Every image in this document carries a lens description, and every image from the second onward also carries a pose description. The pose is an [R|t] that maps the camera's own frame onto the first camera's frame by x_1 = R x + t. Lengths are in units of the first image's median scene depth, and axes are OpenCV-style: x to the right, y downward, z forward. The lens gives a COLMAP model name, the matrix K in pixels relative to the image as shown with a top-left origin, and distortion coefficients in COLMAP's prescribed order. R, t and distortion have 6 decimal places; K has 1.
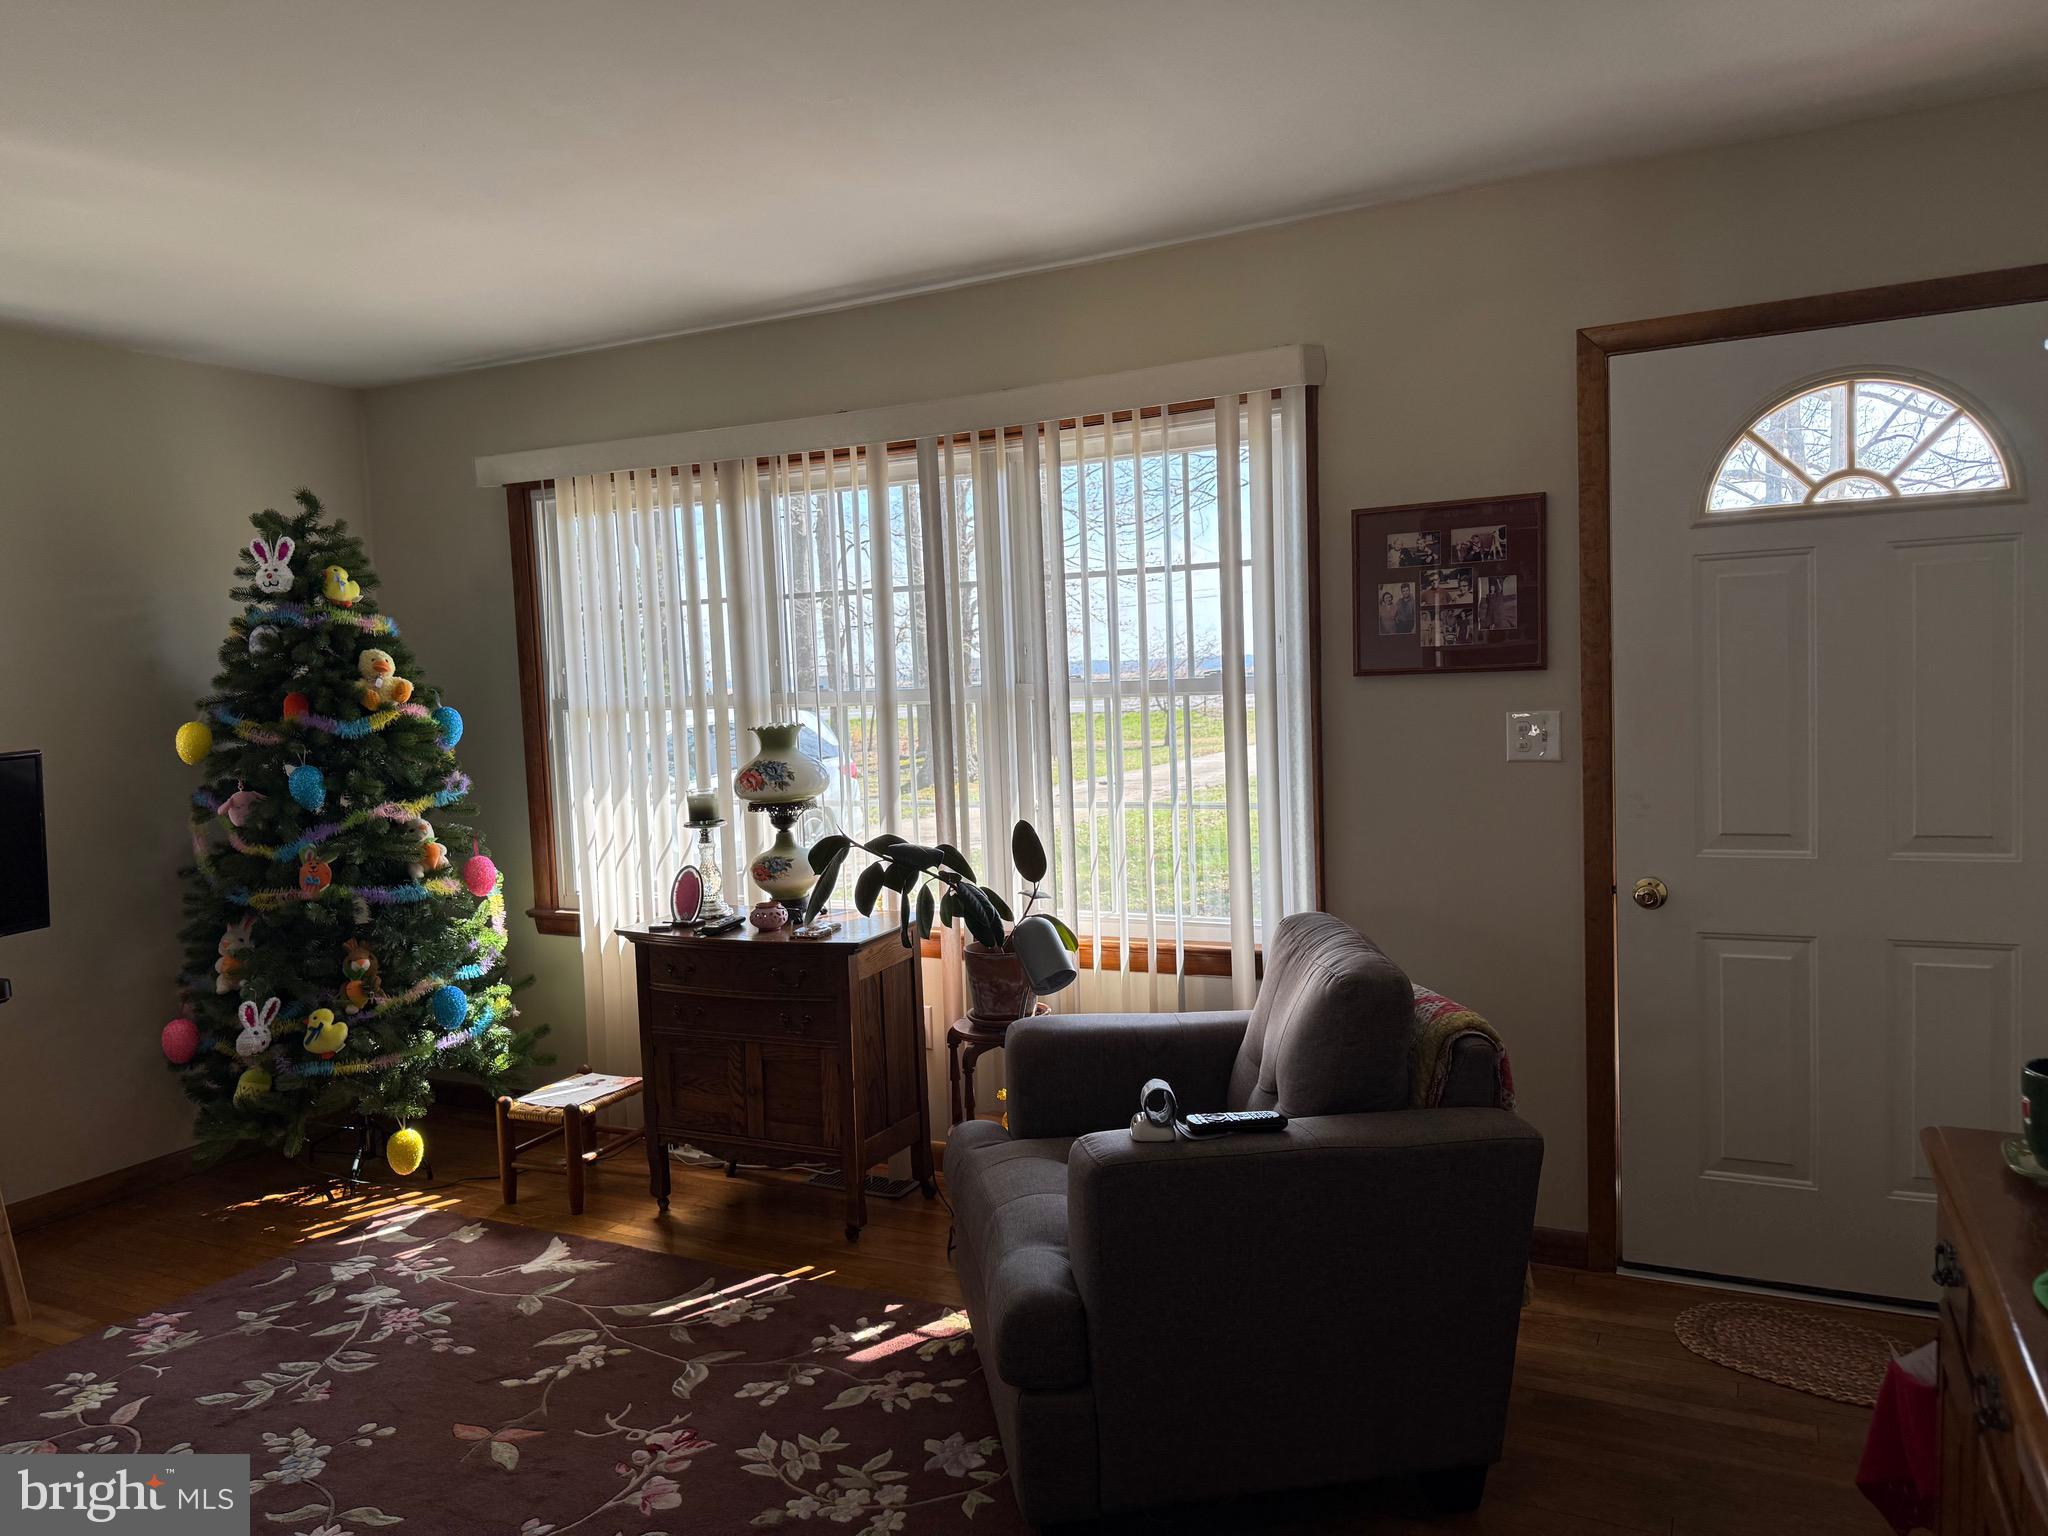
lens RADIAL K [[1434.8, 0, 1044.3], [0, 1434.8, 769.6], [0, 0, 1]] dist [0.043355, -0.053162]
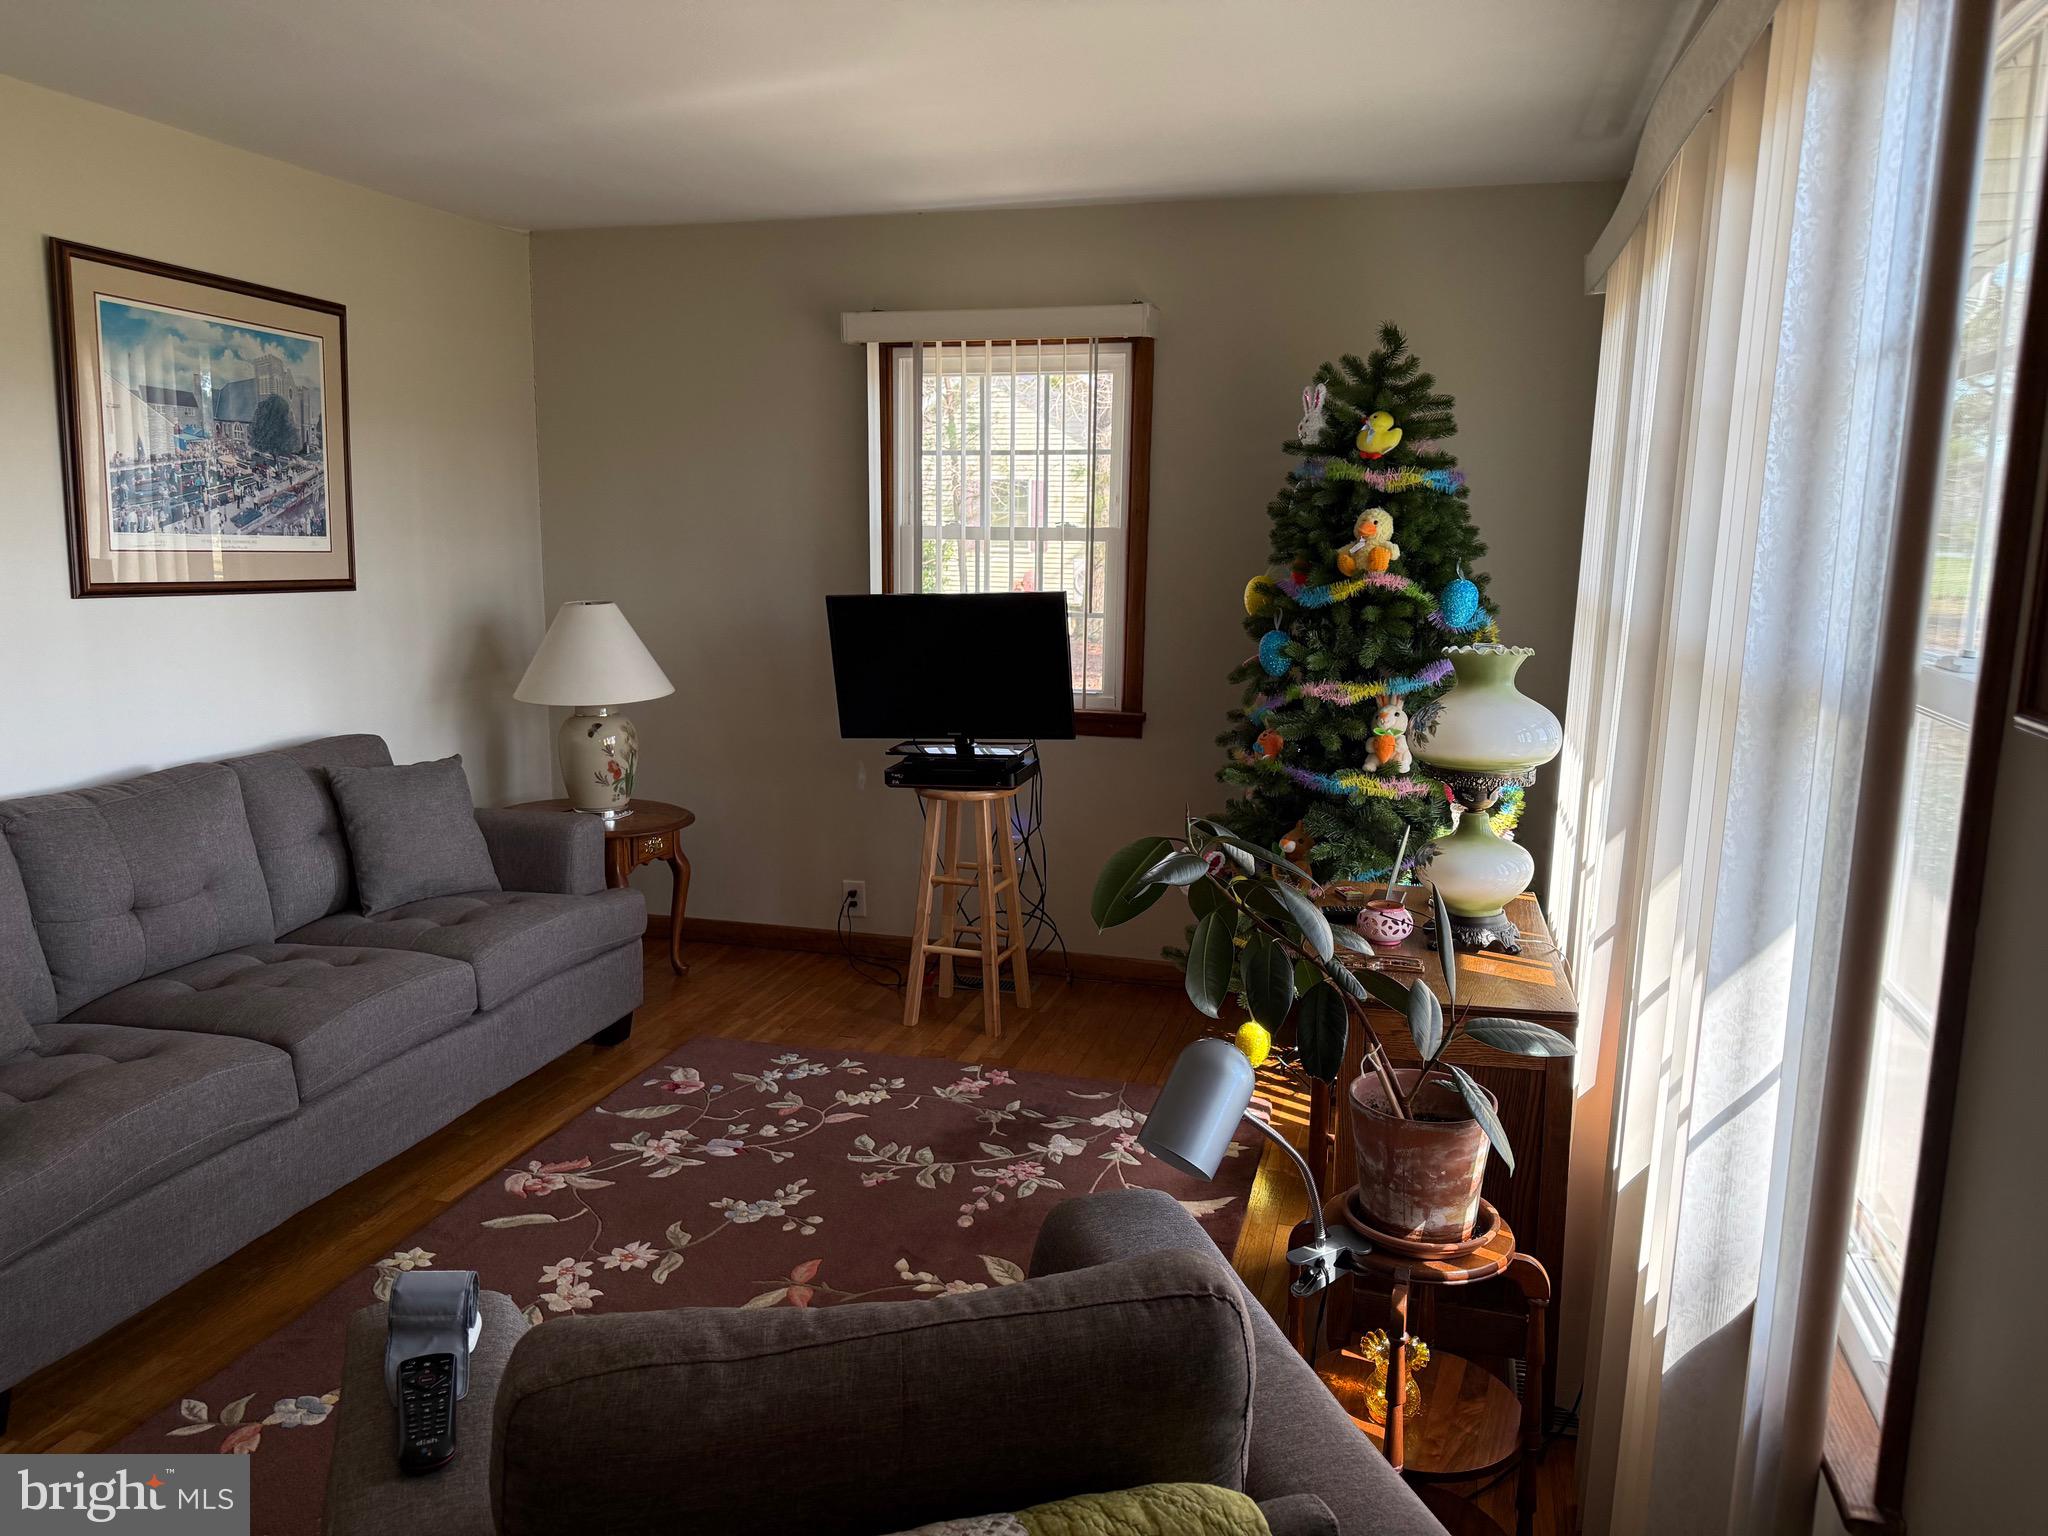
lens RADIAL K [[1489.9, 0, 1138.9], [0, 1489.9, 773.9], [0, 0, 1]] dist [0.068226, 0.002675]
pose [[0.192512, 0.208360, -0.958919, 0.434188], [-0.092641, 0.976692, 0.193623, -0.090193], [0.976912, 0.051560, 0.207327, 0.688489]]
